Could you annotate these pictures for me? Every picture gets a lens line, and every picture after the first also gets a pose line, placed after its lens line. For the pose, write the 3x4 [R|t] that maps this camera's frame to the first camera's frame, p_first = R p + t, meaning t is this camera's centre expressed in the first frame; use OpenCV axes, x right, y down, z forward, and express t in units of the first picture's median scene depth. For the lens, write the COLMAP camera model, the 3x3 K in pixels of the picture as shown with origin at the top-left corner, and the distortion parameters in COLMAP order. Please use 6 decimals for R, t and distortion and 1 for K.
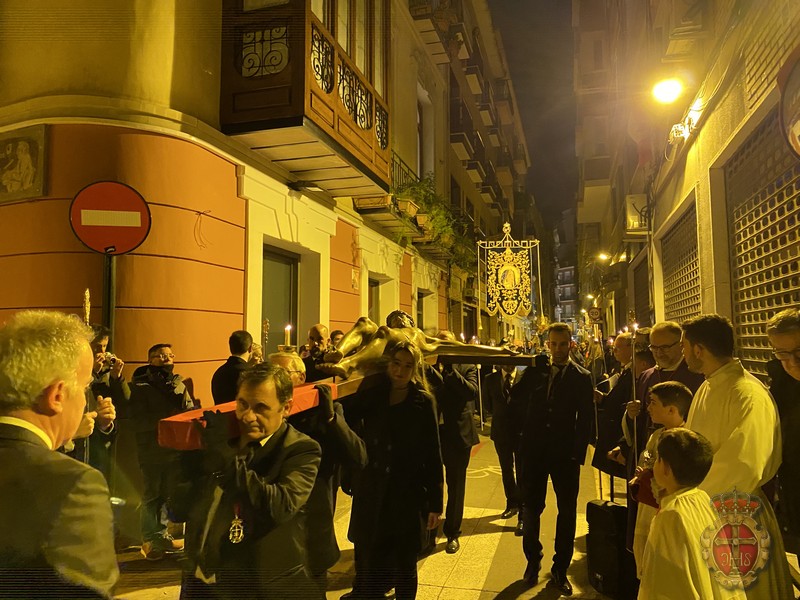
lens RADIAL K [[611.3, 0, 400.0], [0, 611.3, 300.0], [0, 0, 1]] dist [-0.004252, -0.006629]
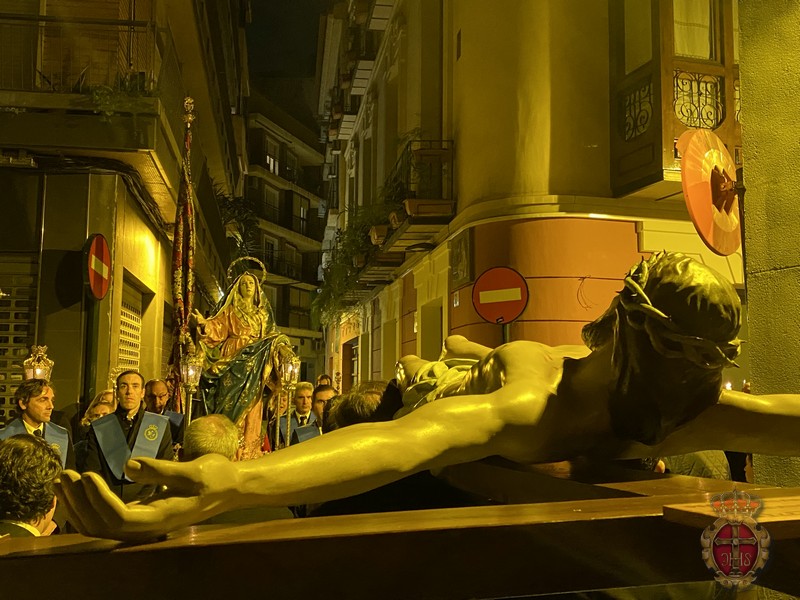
lens RADIAL K [[861.0, 0, 390.1], [0, 861.0, 299.7], [0, 0, 1]] dist [-0.006848, -0.001794]
pose [[0.572668, -0.081354, -0.815741, 0.599222], [0.046187, 0.996685, -0.066976, -0.010849], [0.818485, 0.000678, 0.574527, -0.154442]]
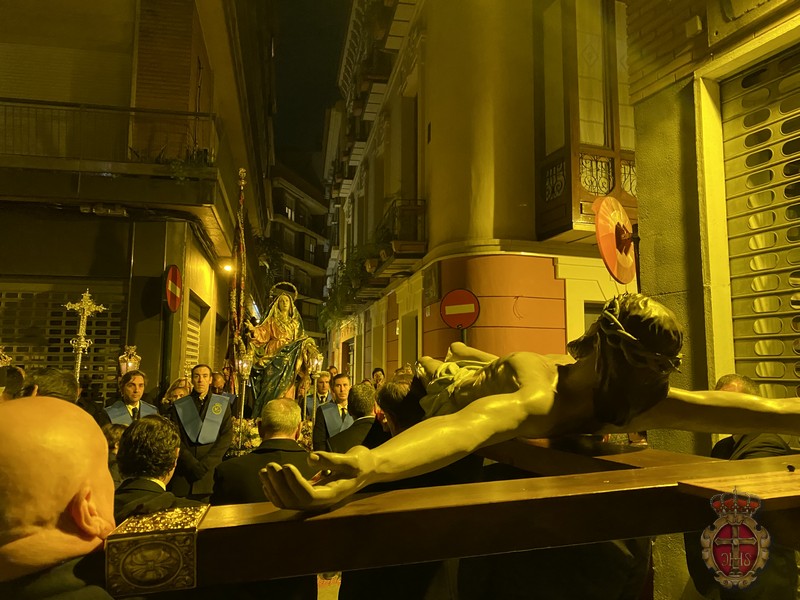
lens RADIAL K [[609.6, 0, 400.0], [0, 609.6, 300.0], [0, 0, 1]] dist [-0.004963, -0.004716]
pose [[0.615480, -0.091888, -0.782778, 0.582795], [0.049125, 0.995722, -0.078259, -0.019665], [0.786620, 0.009713, 0.617361, -0.180288]]
